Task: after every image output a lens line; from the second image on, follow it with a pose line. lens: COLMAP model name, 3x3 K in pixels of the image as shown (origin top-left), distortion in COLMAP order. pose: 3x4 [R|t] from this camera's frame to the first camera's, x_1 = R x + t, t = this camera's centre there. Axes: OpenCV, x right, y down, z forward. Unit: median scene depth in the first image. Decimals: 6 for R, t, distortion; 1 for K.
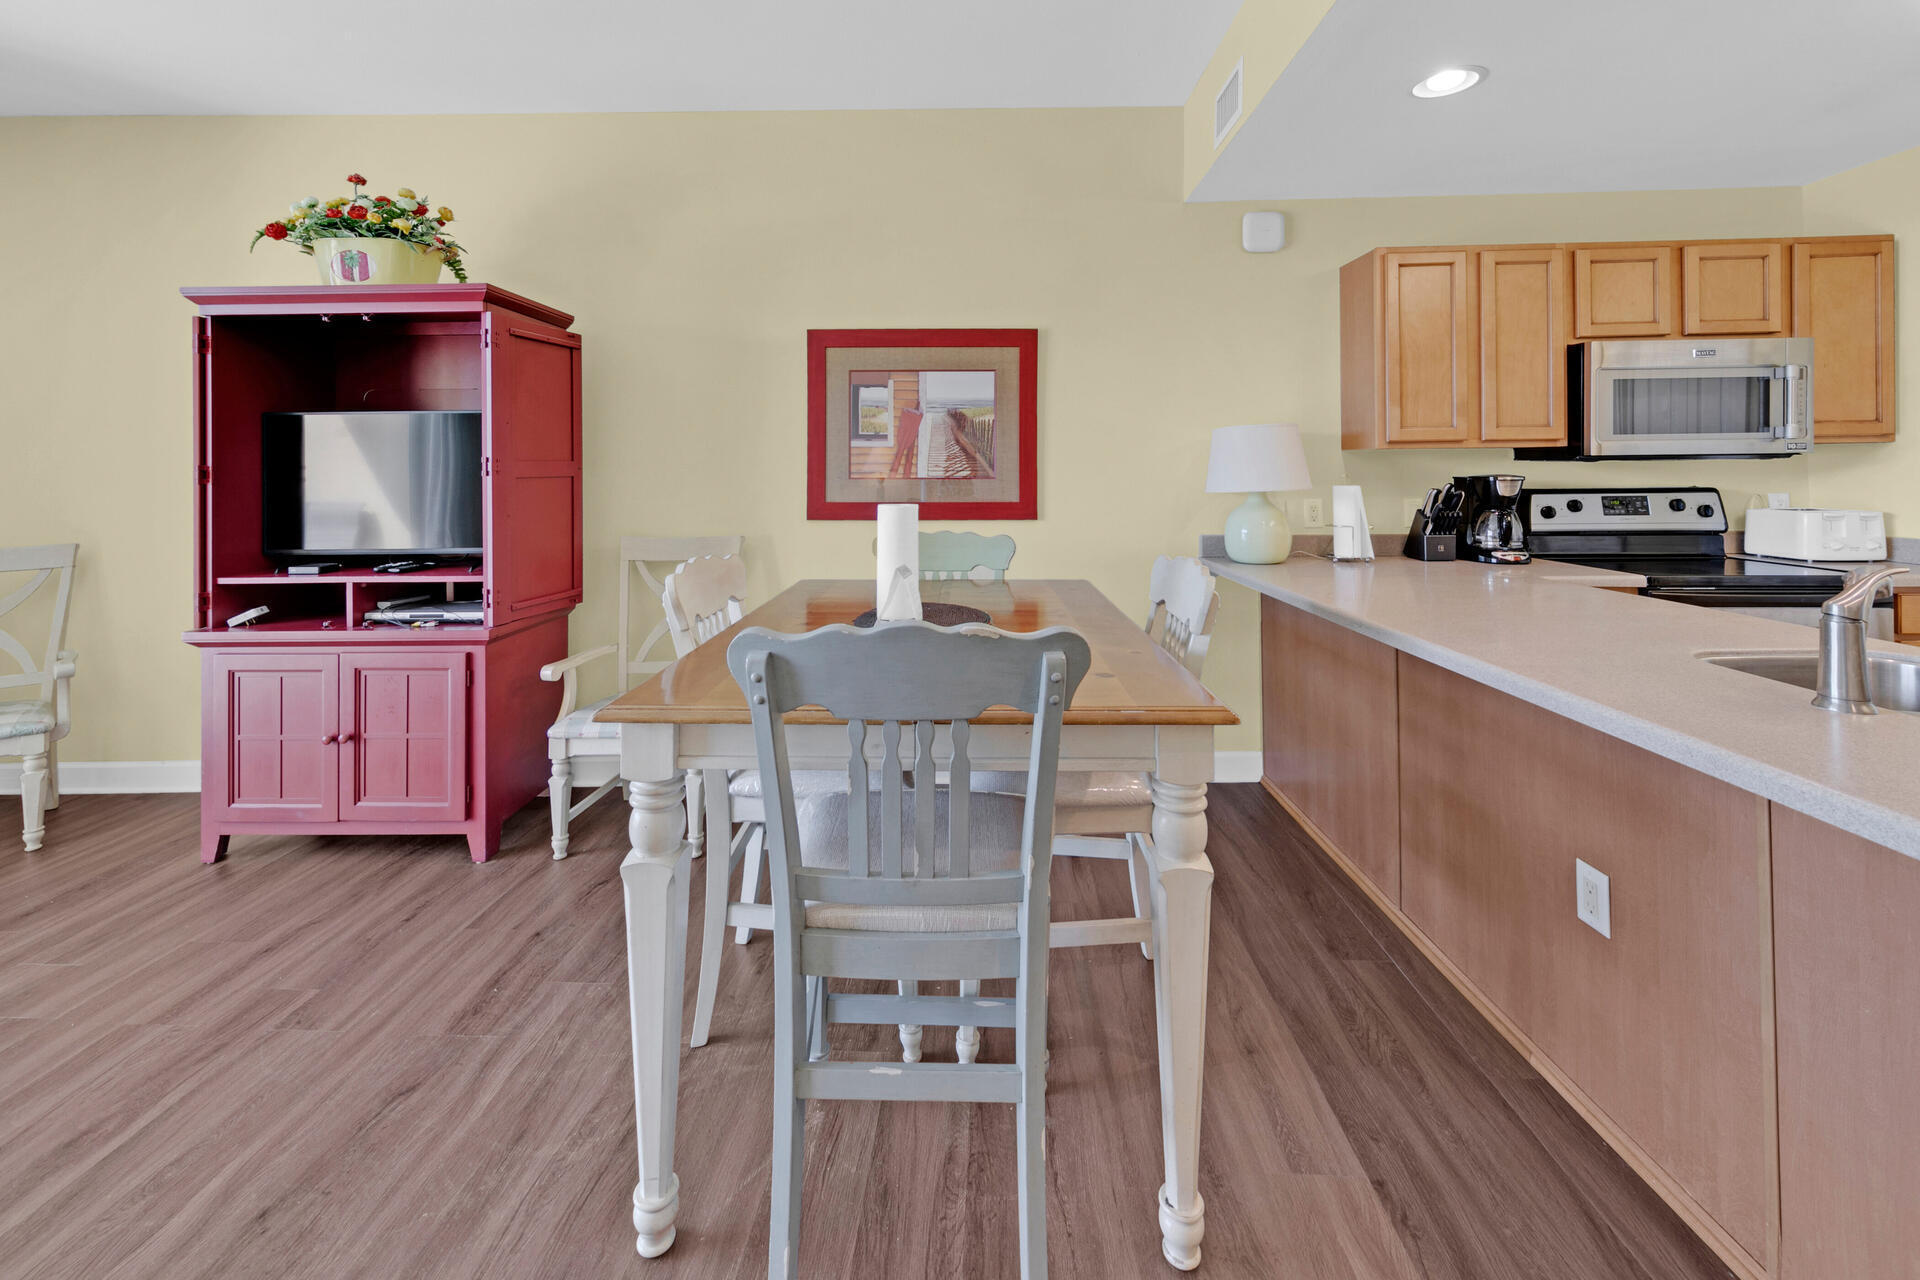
lens RADIAL K [[790.2, 0, 953.1], [0, 790.2, 500.1], [0, 0, 1]] dist [0.001759, 0.000180]
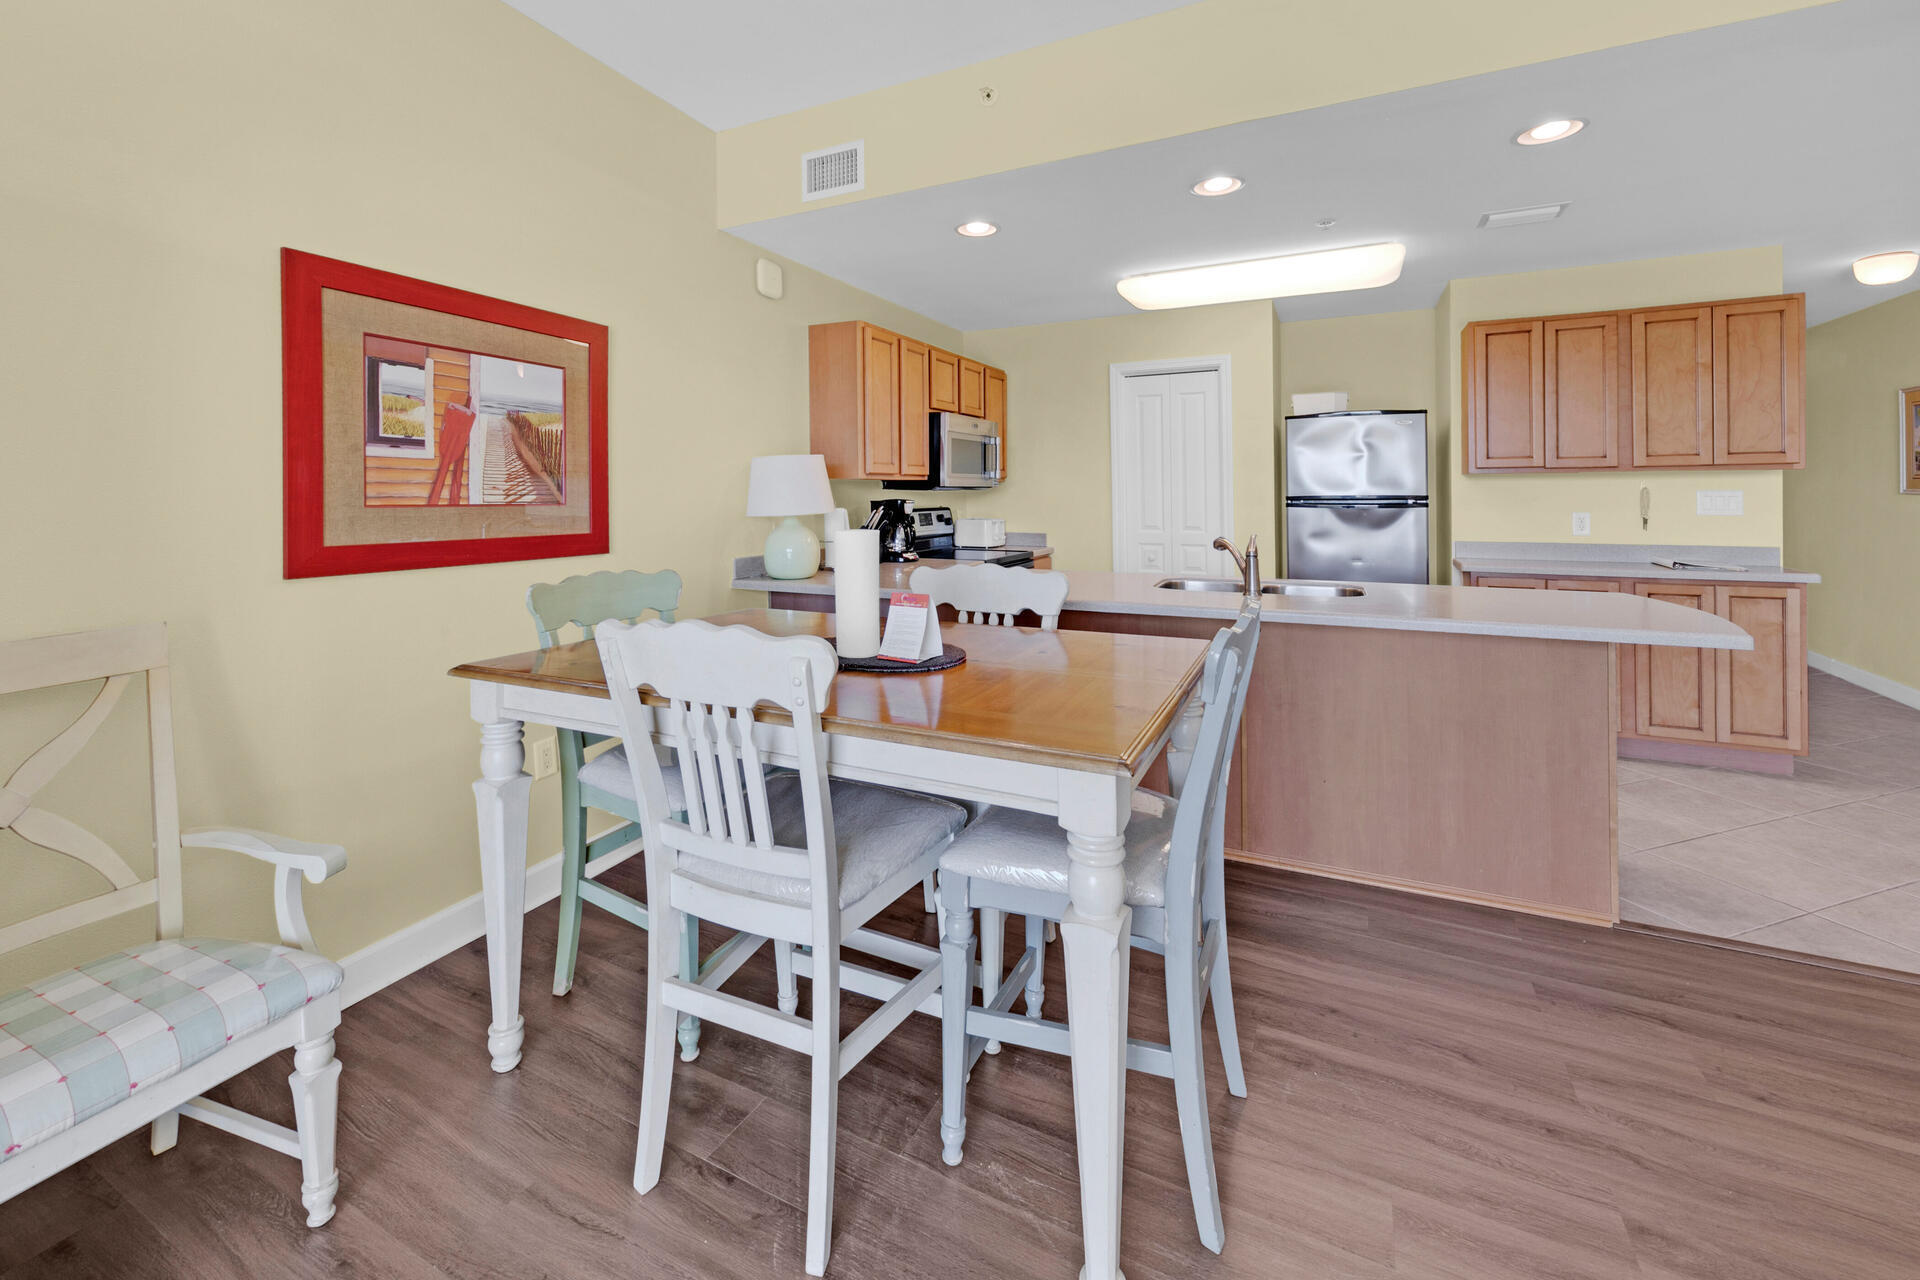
lens RADIAL K [[790.2, 0, 953.1], [0, 790.2, 500.1], [0, 0, 1]] dist [0.001759, 0.000180]
pose [[0.405711, -0.002620, 0.913998, -0.551156], [0.033824, 0.999354, -0.012149, -0.009528], [-0.913375, 0.035844, 0.405538, 0.347455]]
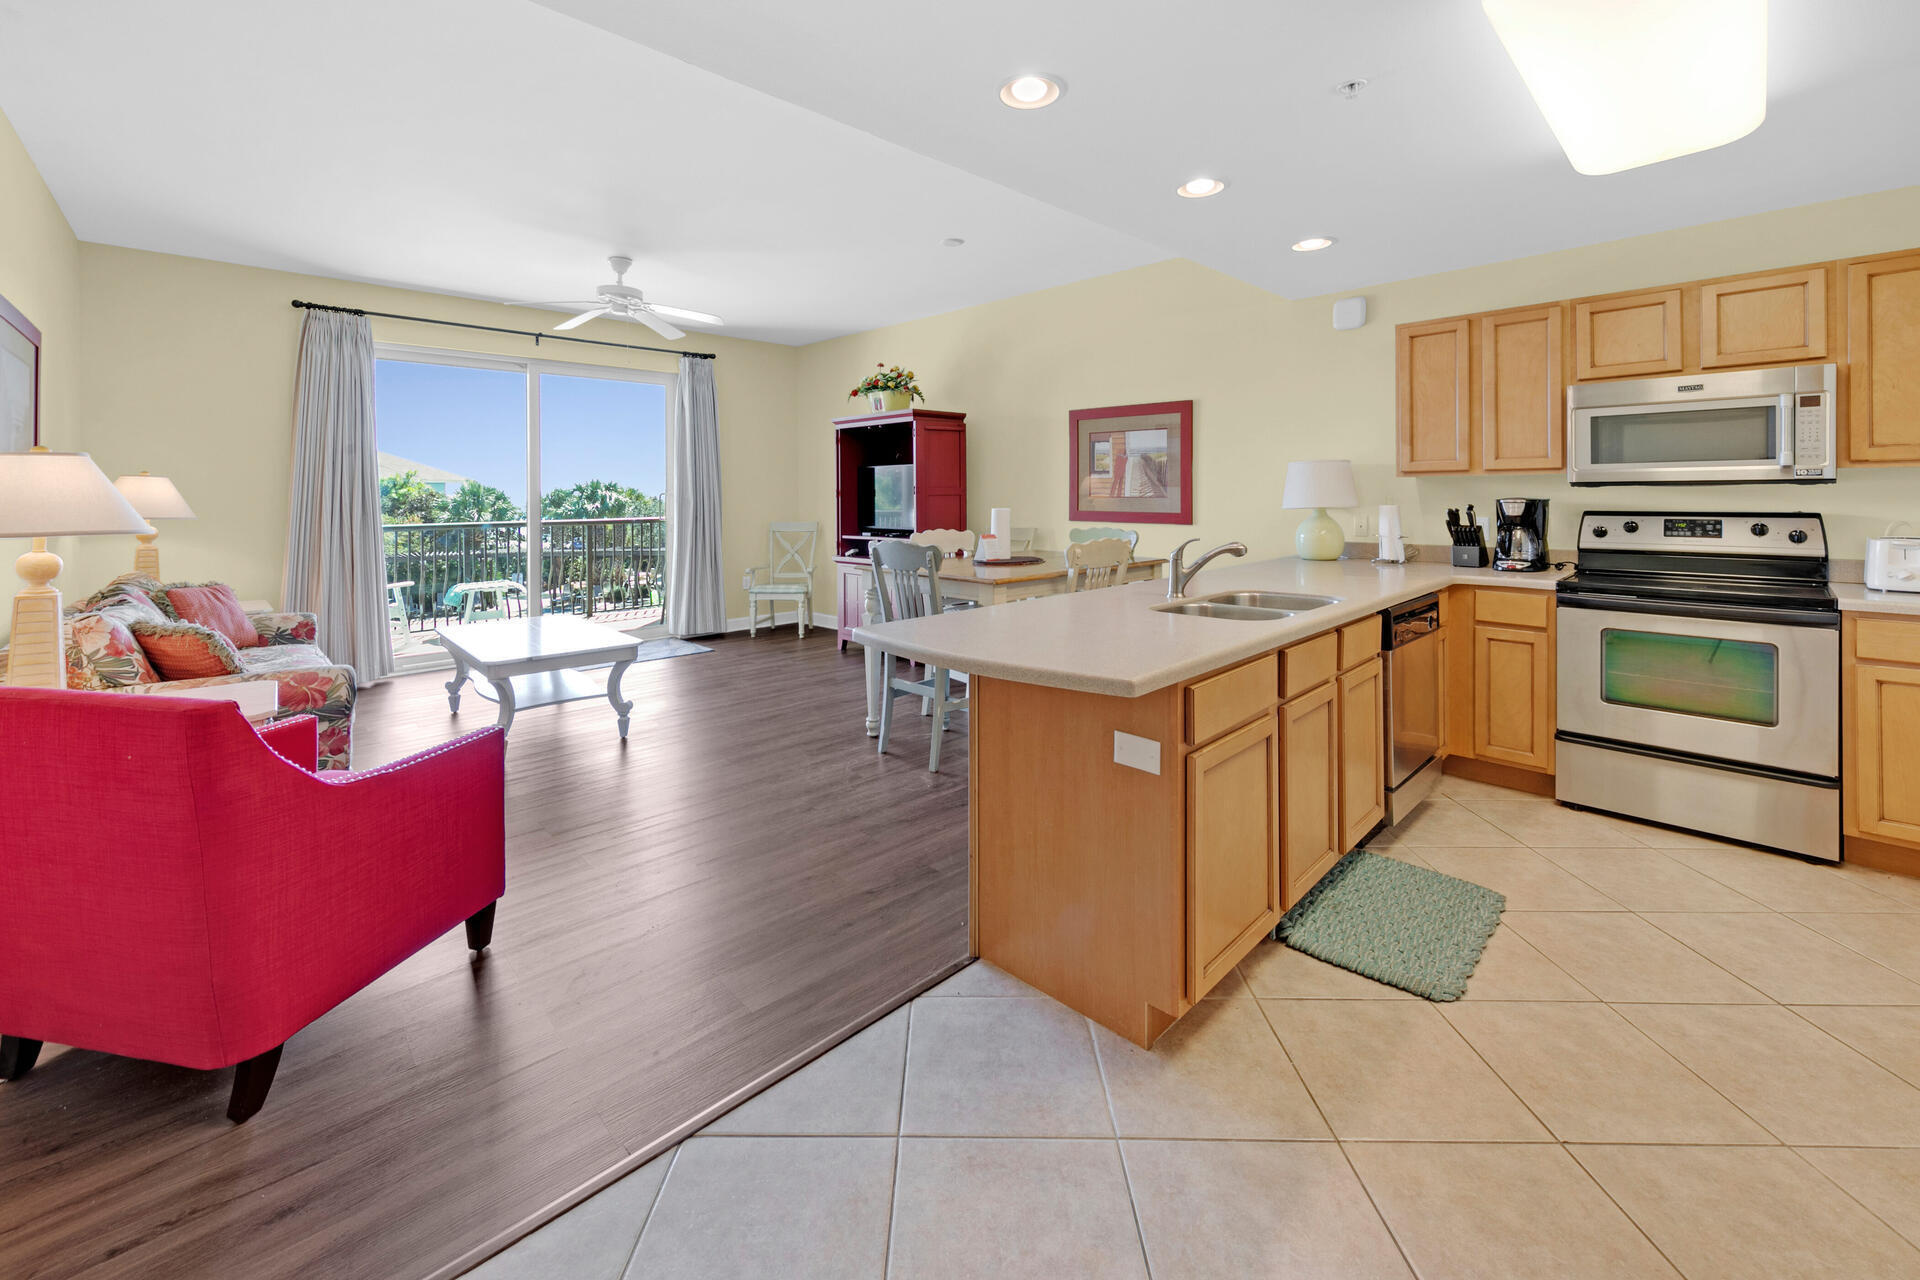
lens RADIAL K [[768.7, 0, 956.0], [0, 768.7, 486.9], [0, 0, 1]] dist [0.007842, -0.000153]
pose [[0.717123, -0.000992, -0.696946, 0.873247], [-0.024188, 0.999361, -0.026310, 0.002460], [0.696527, 0.035725, 0.716641, -0.409353]]
